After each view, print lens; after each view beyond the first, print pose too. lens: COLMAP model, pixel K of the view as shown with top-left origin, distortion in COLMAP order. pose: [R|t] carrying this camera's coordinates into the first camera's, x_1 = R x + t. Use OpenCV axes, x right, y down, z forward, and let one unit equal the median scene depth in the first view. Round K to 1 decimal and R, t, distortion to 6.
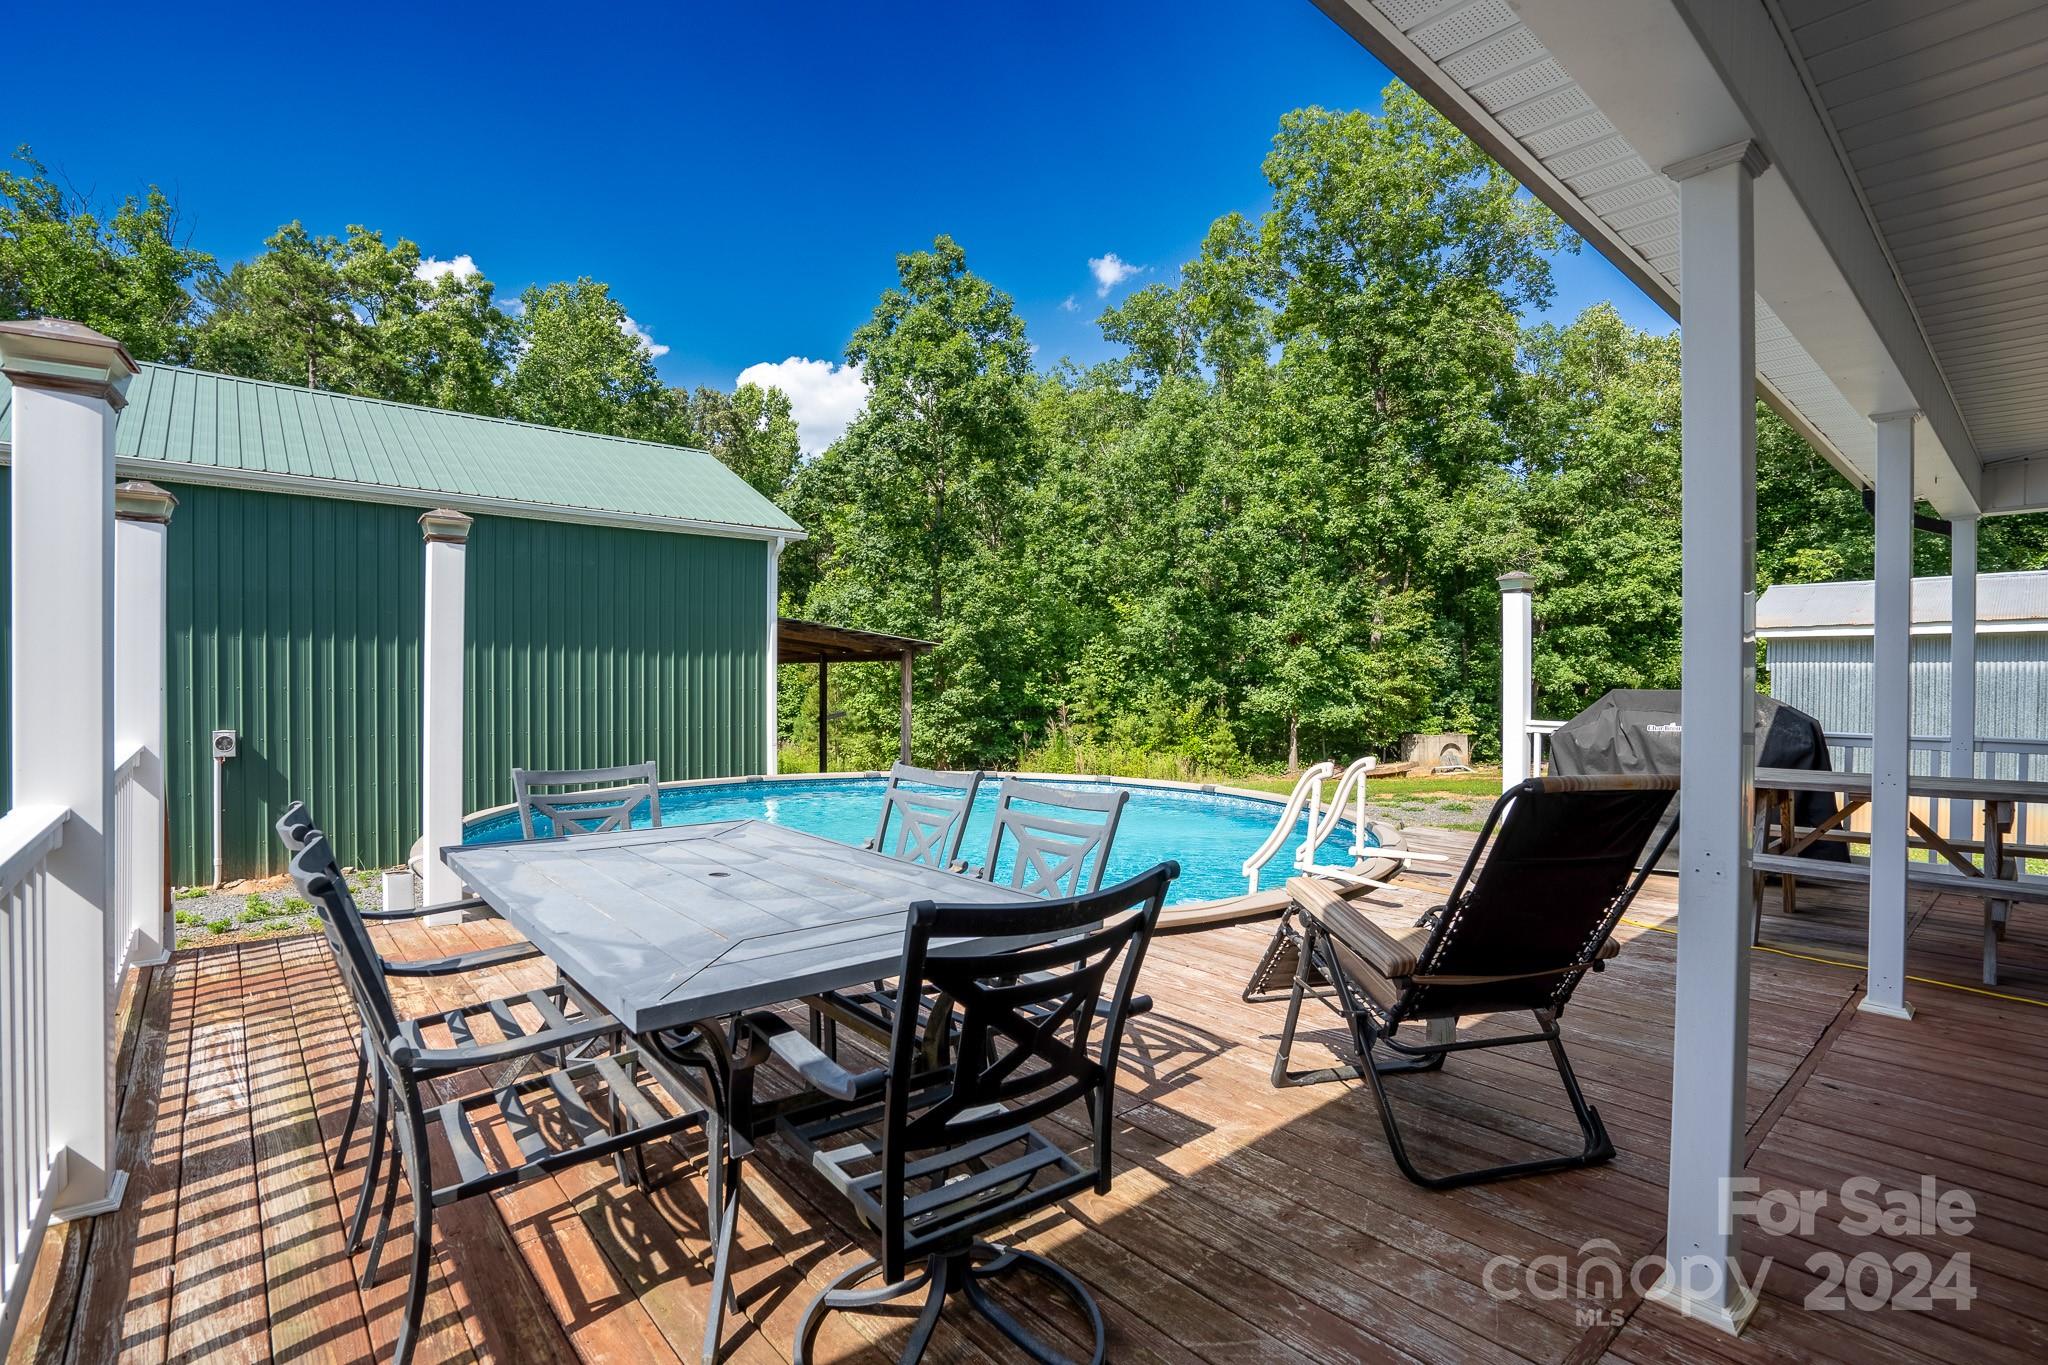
lens RADIAL K [[976.2, 0, 1024.9], [0, 976.2, 692.9], [0, 0, 1]] dist [-0.046322, 0.007305]
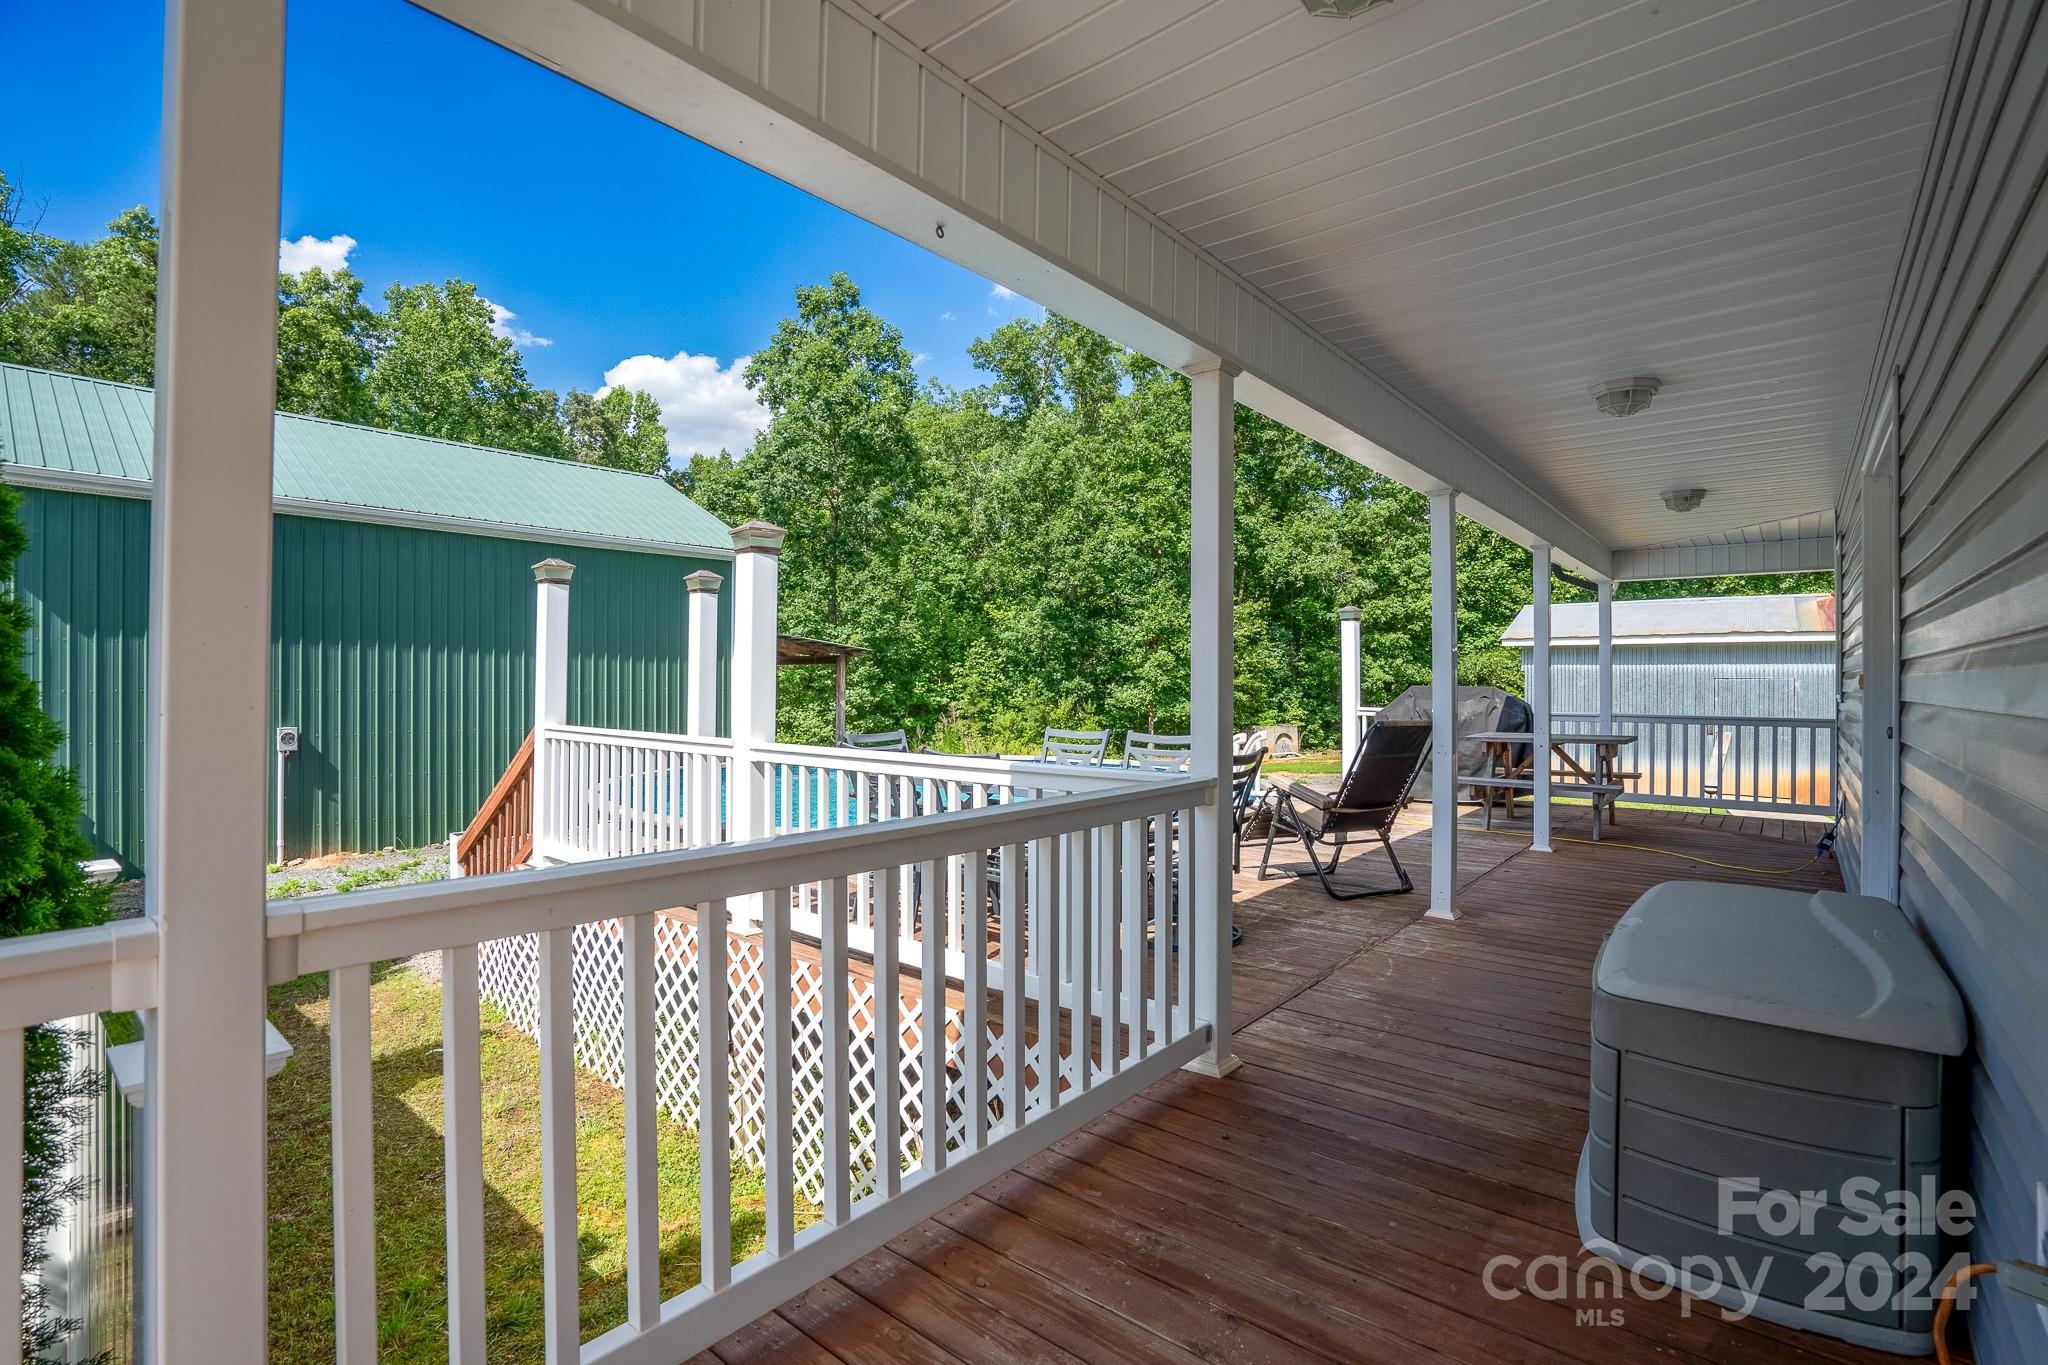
lens RADIAL K [[976.2, 0, 1016.4], [0, 976.2, 669.7], [0, 0, 1]] dist [-0.046322, 0.007305]
pose [[0.987405, -0.001934, 0.158200, -0.060823], [0.005549, 0.999733, -0.022409, 0.000247], [-0.158115, 0.023005, 0.987153, -0.101882]]
